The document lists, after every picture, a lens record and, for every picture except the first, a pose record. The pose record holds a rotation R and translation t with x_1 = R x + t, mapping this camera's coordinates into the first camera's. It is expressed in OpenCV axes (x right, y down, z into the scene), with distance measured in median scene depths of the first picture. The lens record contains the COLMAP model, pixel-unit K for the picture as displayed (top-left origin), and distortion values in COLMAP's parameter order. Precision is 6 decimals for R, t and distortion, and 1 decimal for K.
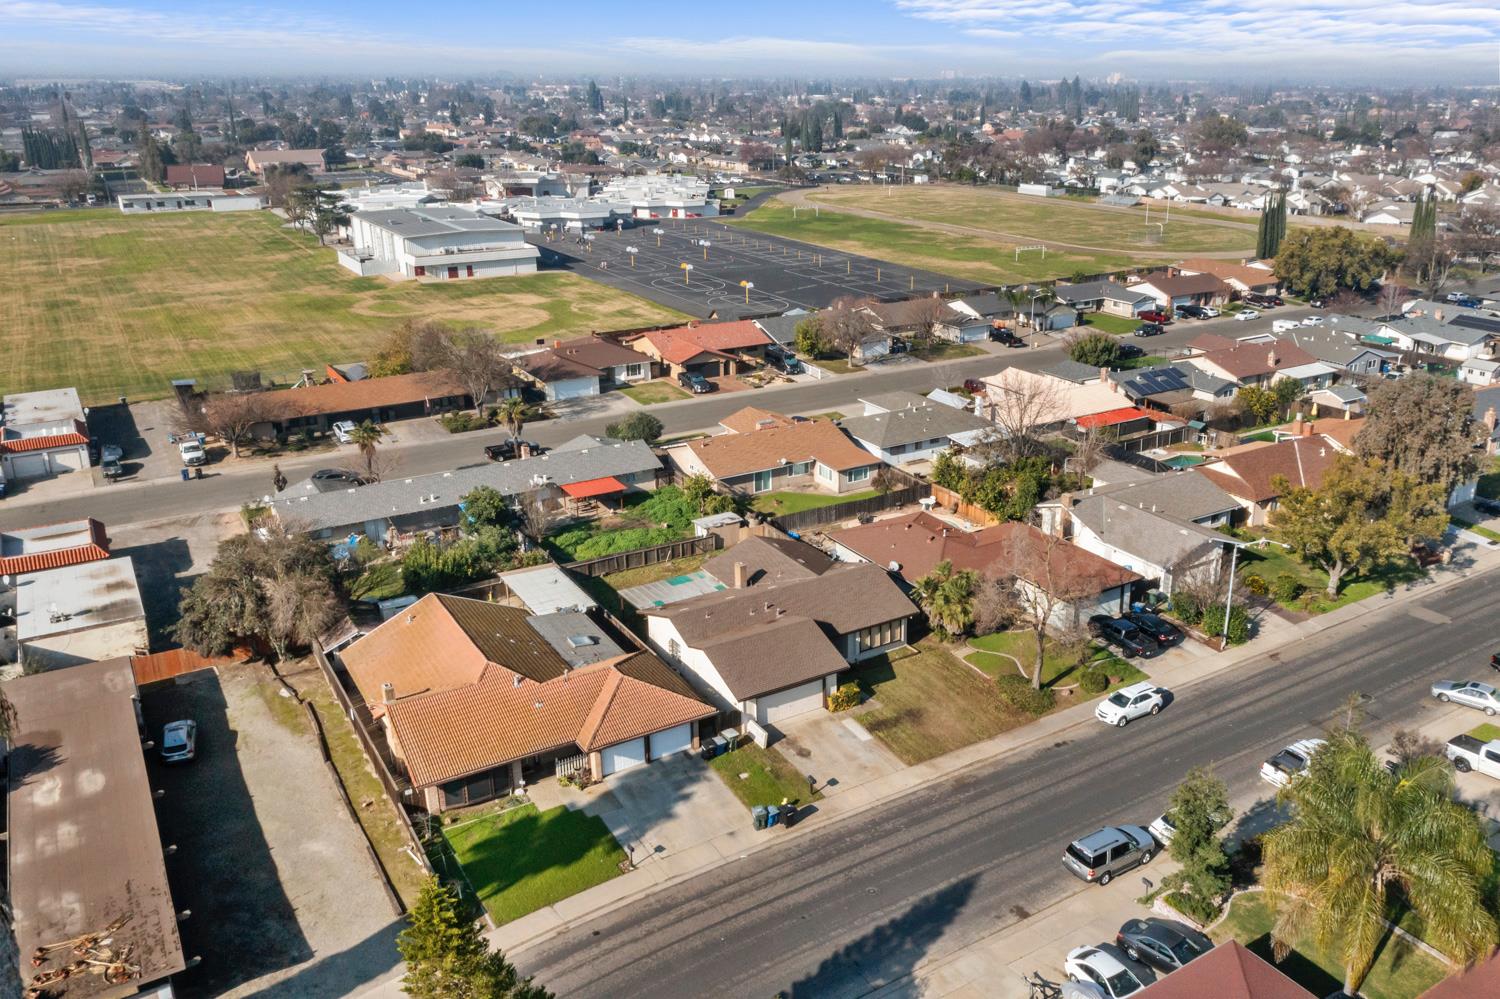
lens RADIAL K [[1191.7, 0, 750.0], [0, 1191.7, 499.5], [0, 0, 1]] dist [-0.010443, 0.002482]
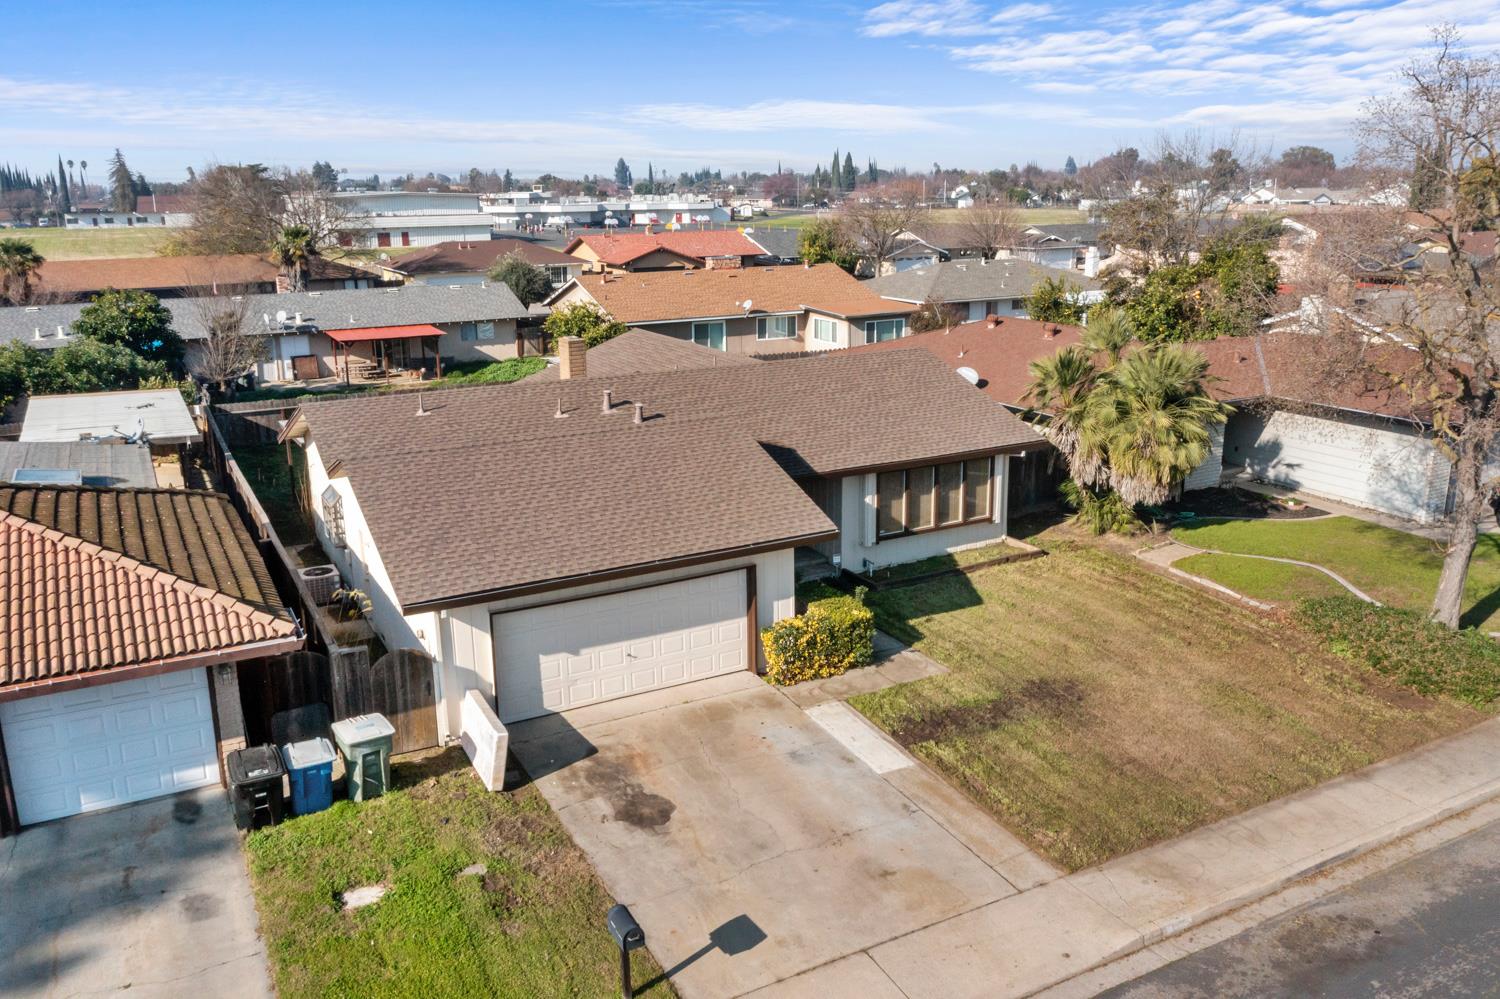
lens RADIAL K [[1191.7, 0, 750.0], [0, 1191.7, 499.5], [0, 0, 1]] dist [-0.010443, 0.002482]
pose [[0.999448, 0.013273, -0.030445, 0.067138], [-0.015996, 0.995721, -0.091021, 0.152005], [0.029106, 0.091458, 0.995383, 0.665394]]
